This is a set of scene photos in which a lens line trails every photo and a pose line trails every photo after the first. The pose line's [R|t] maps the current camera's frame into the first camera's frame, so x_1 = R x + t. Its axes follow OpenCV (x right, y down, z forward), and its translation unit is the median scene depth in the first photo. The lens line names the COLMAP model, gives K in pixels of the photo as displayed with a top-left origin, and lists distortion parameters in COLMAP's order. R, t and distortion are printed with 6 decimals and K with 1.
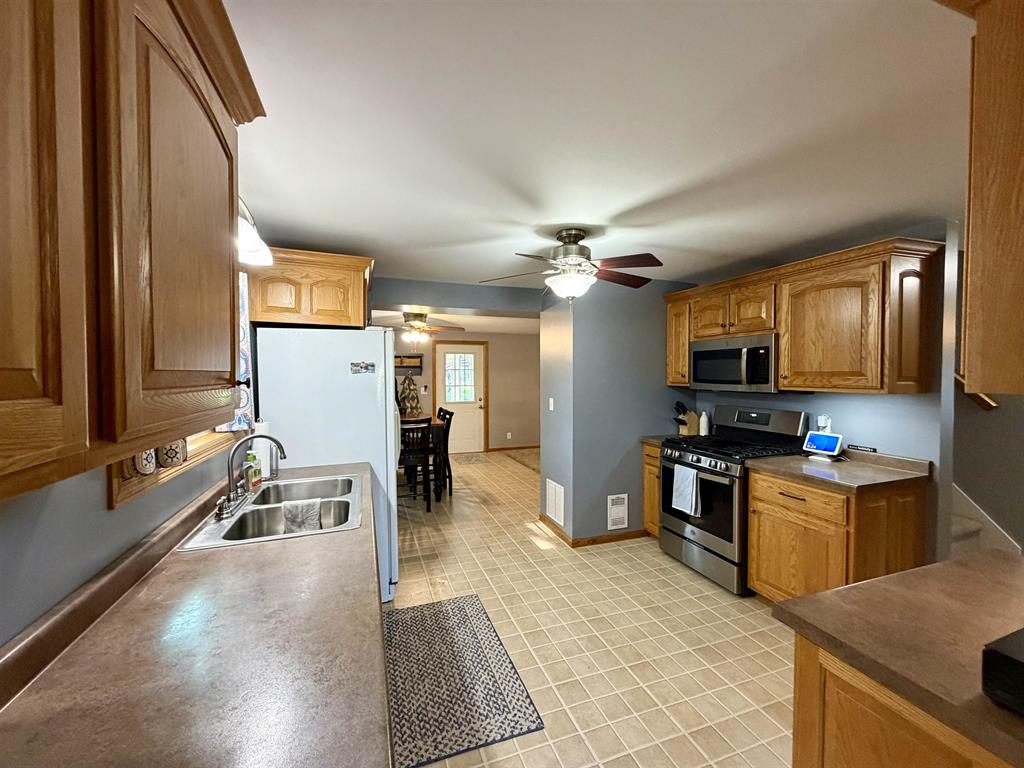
lens RADIAL K [[409.3, 0, 509.6], [0, 409.3, 381.5], [0, 0, 1]] dist [-0.000227, -0.000125]
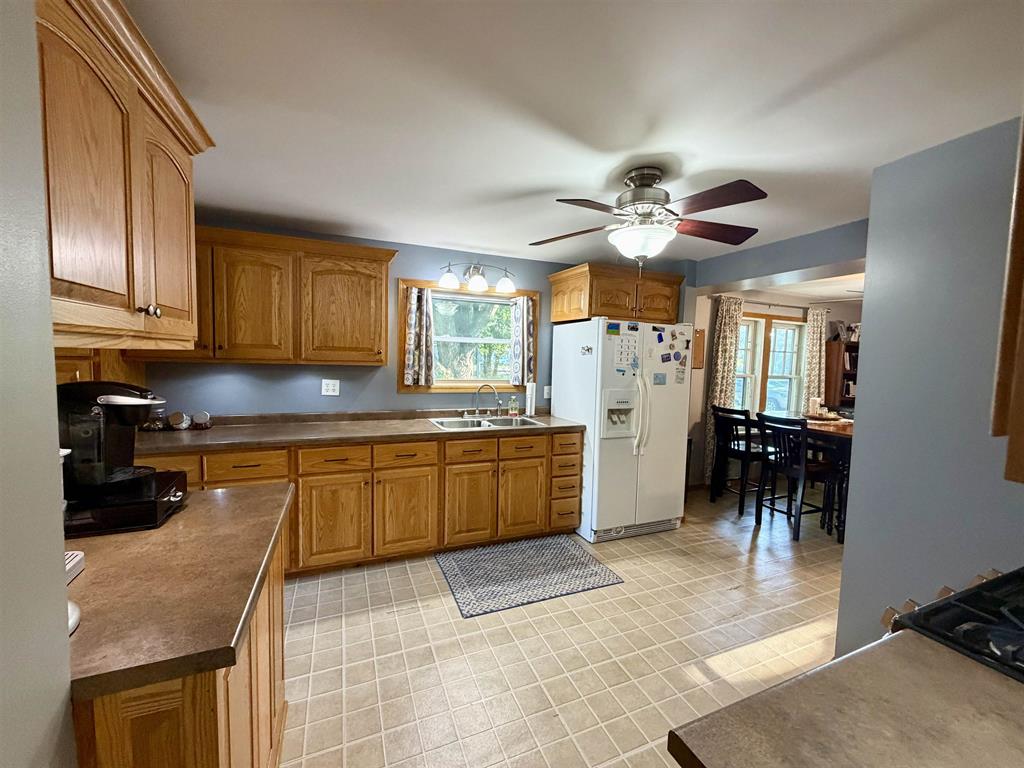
lens RADIAL K [[409.3, 0, 509.6], [0, 409.3, 381.5], [0, 0, 1]] dist [-0.000227, -0.000125]
pose [[0.053395, 0.065015, -0.996455, 0.485989], [-0.049756, 0.996812, 0.062372, -0.002366], [0.997333, 0.046249, 0.056460, 0.370971]]
